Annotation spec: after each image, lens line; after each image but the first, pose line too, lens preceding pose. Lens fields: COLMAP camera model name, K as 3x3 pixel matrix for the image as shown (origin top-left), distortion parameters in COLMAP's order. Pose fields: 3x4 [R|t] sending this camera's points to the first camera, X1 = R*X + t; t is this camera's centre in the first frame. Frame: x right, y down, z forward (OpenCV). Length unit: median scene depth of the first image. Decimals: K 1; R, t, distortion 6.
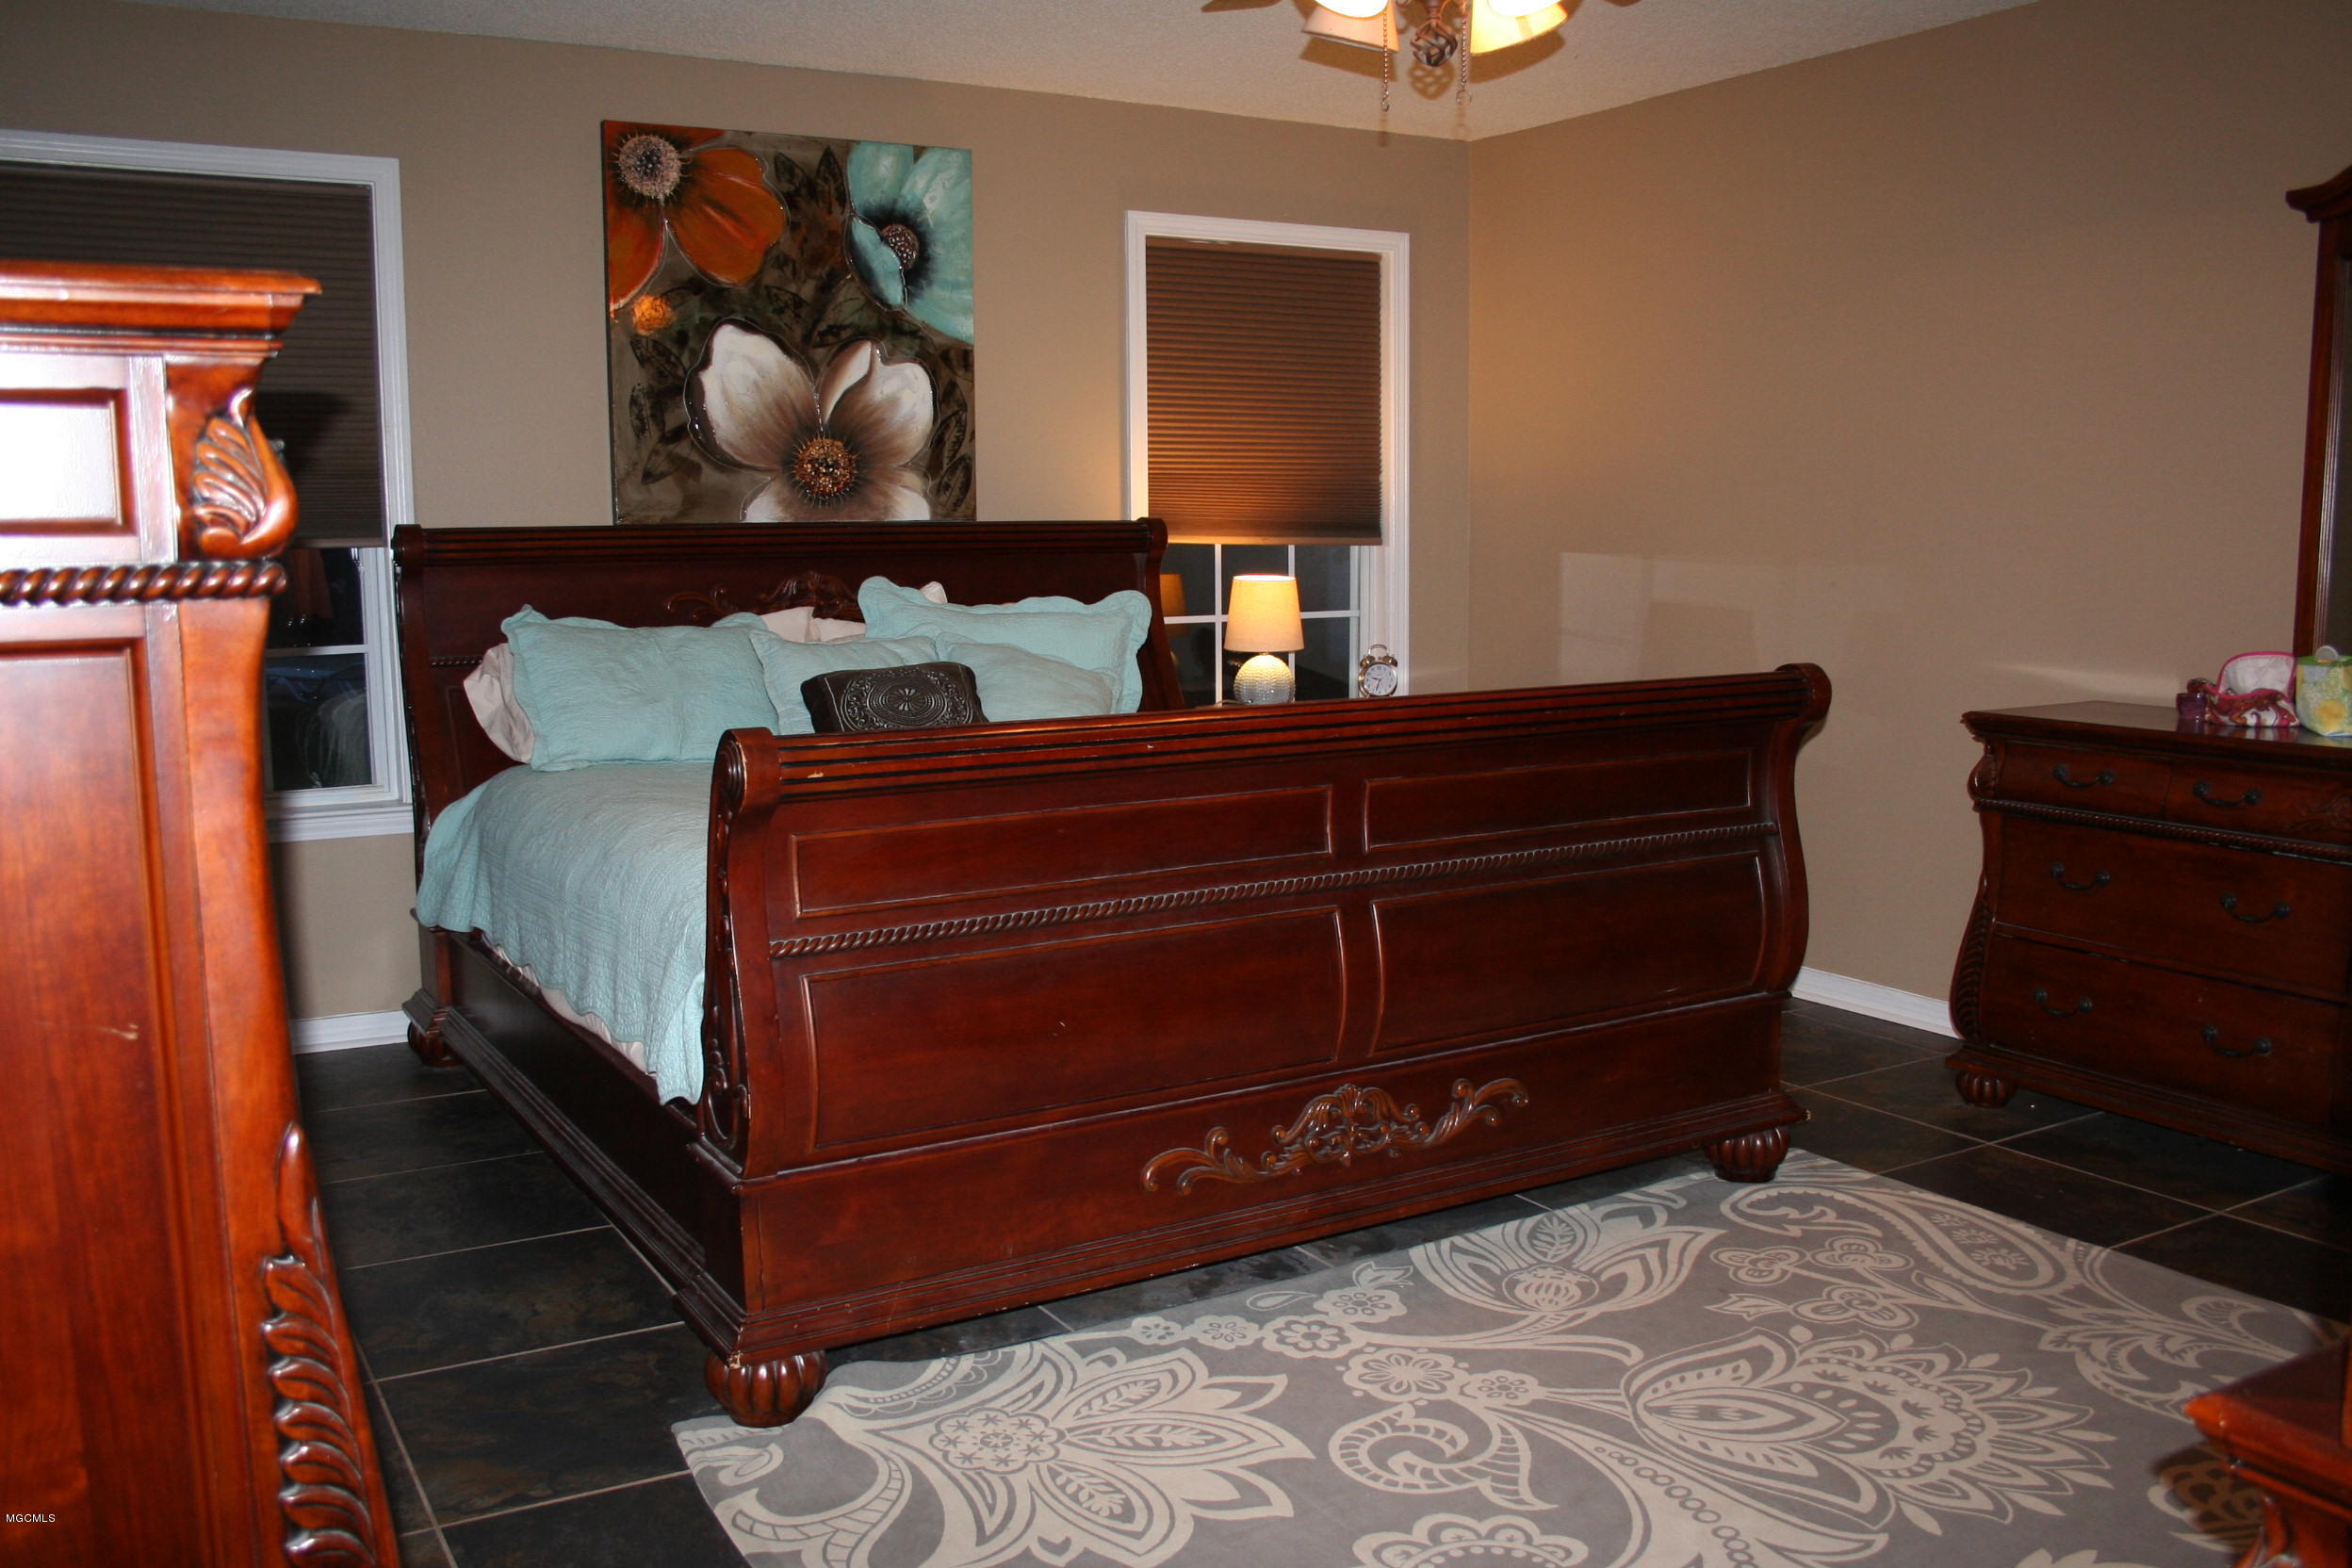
lens RADIAL K [[1997.4, 0, 1158.6], [0, 1997.4, 784.1], [0, 0, 1]] dist [-0.143411, 0.106612]
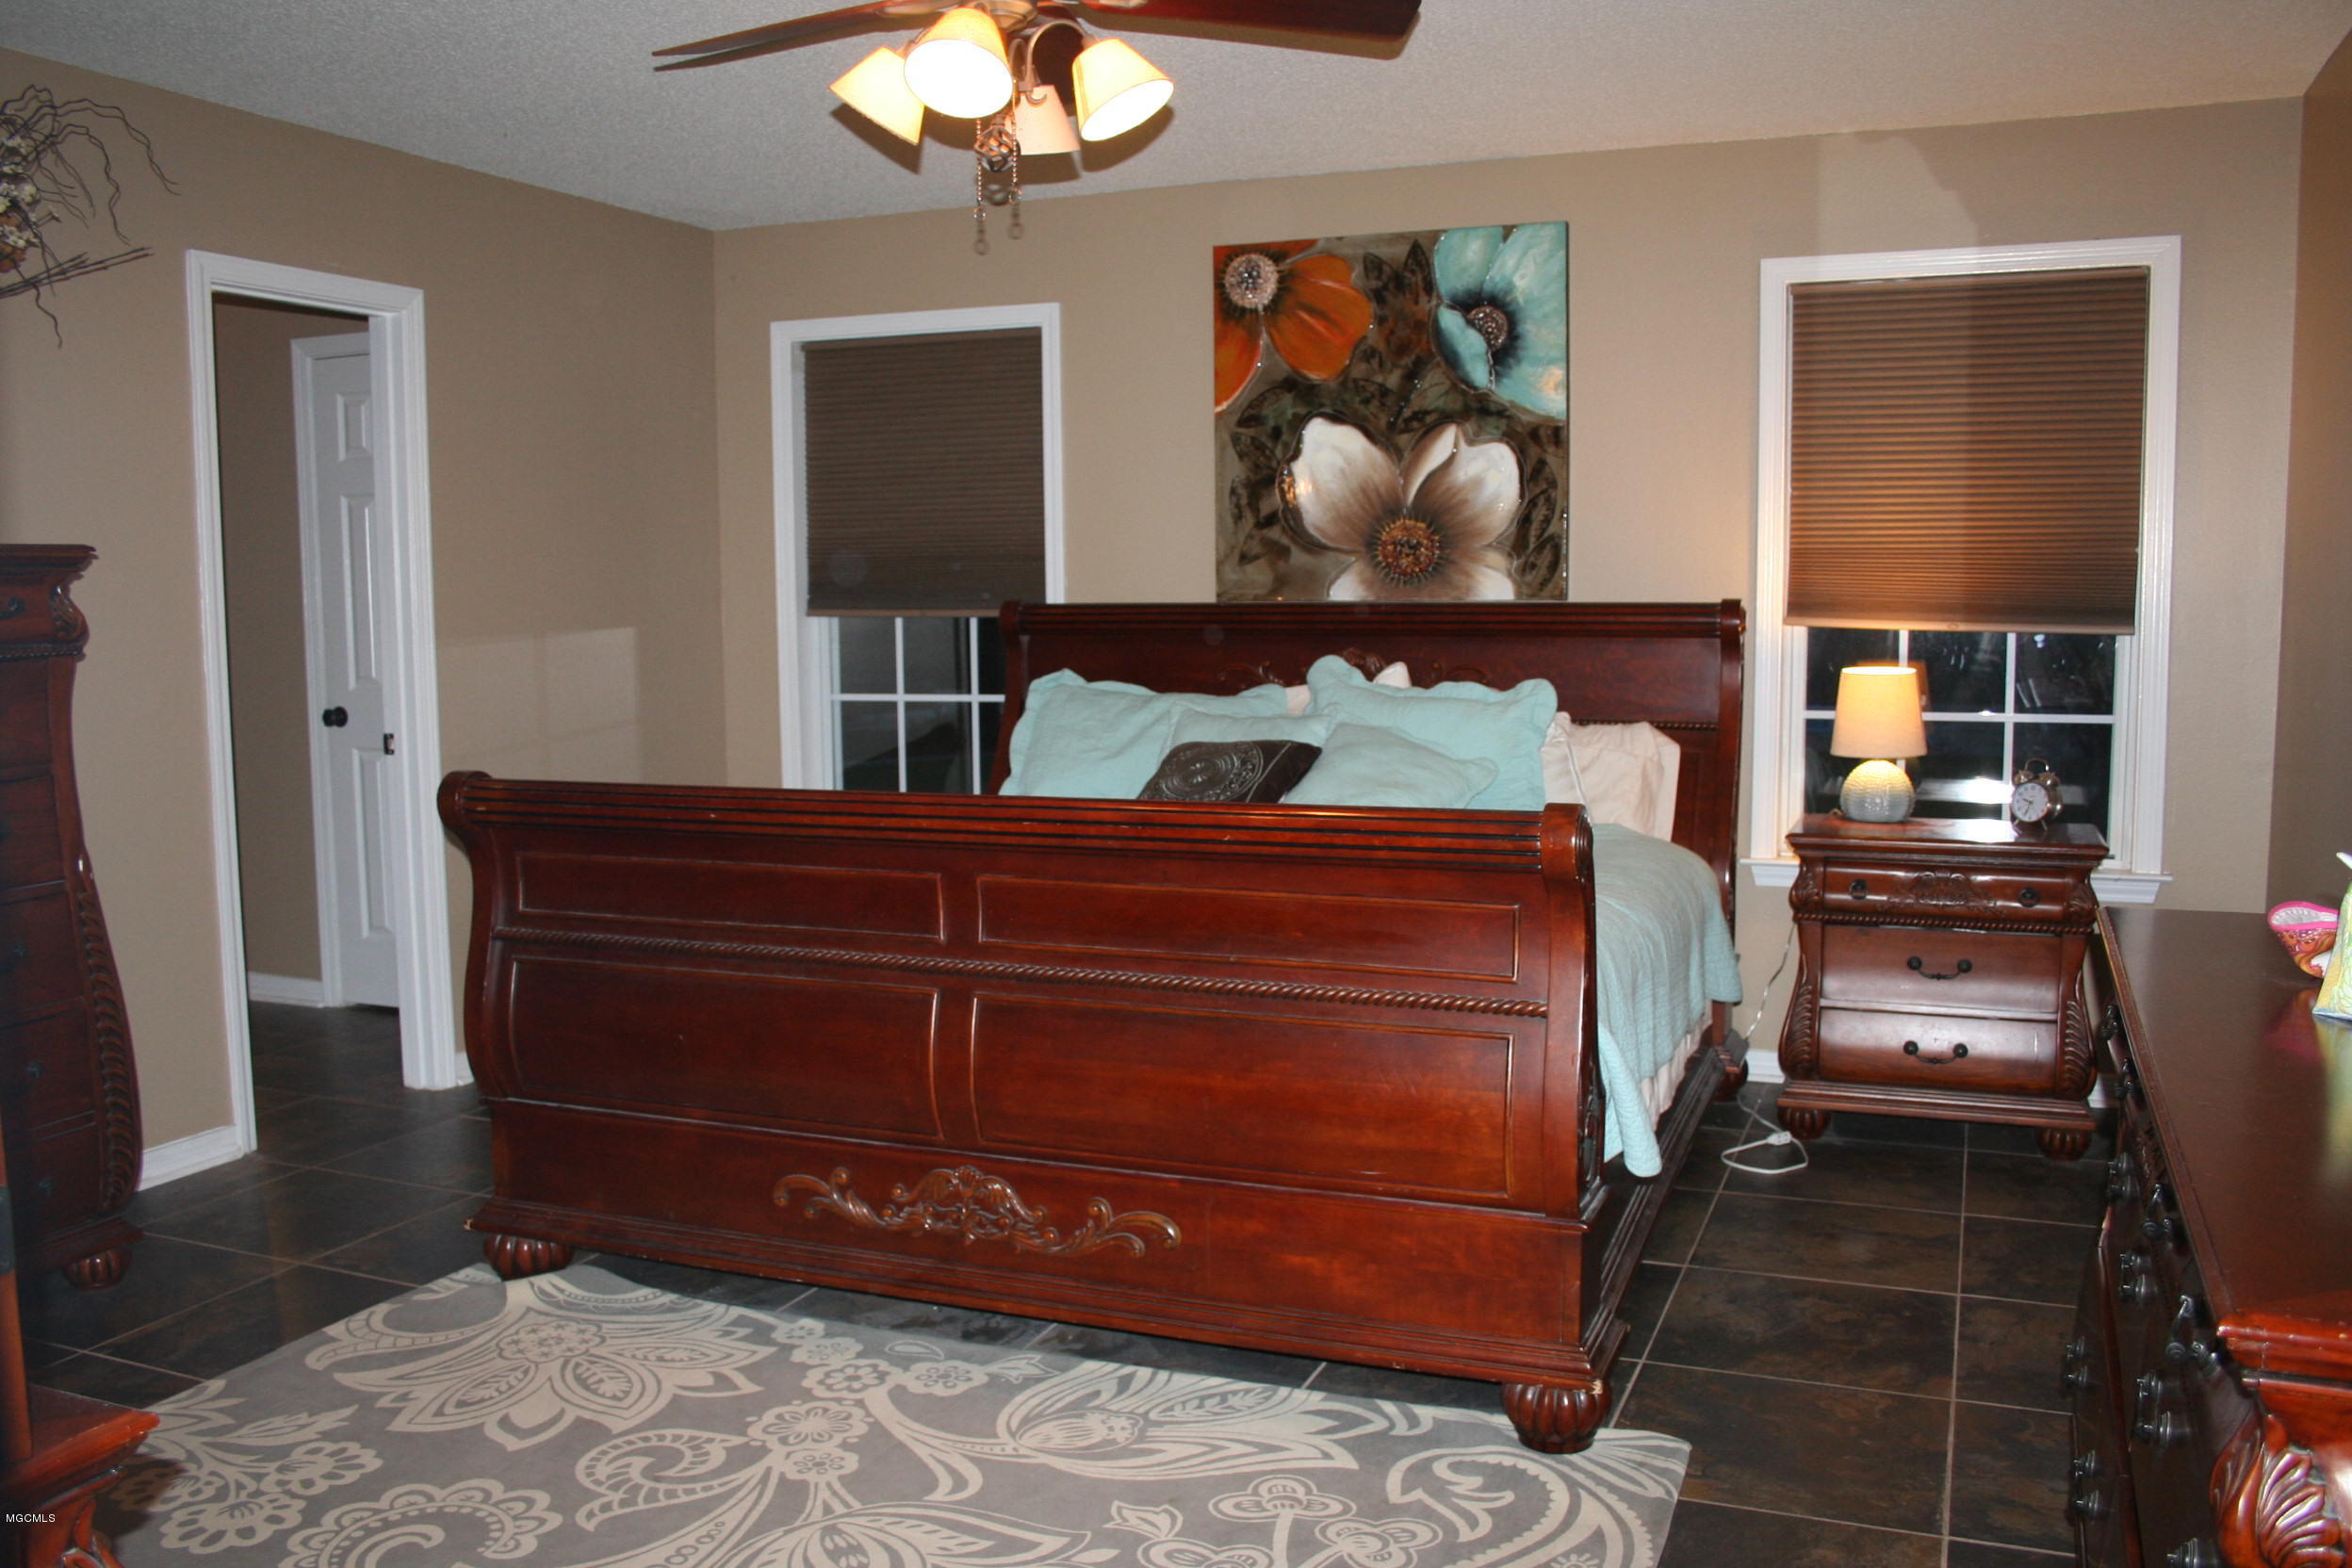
lens RADIAL K [[1997.4, 0, 1158.6], [0, 1997.4, 784.1], [0, 0, 1]] dist [-0.143411, 0.106612]
pose [[0.601099, 0.081148, -0.795044, 0.614328], [-0.099167, 0.994716, 0.026552, -0.053499], [0.792998, 0.062882, 0.605971, 0.283107]]
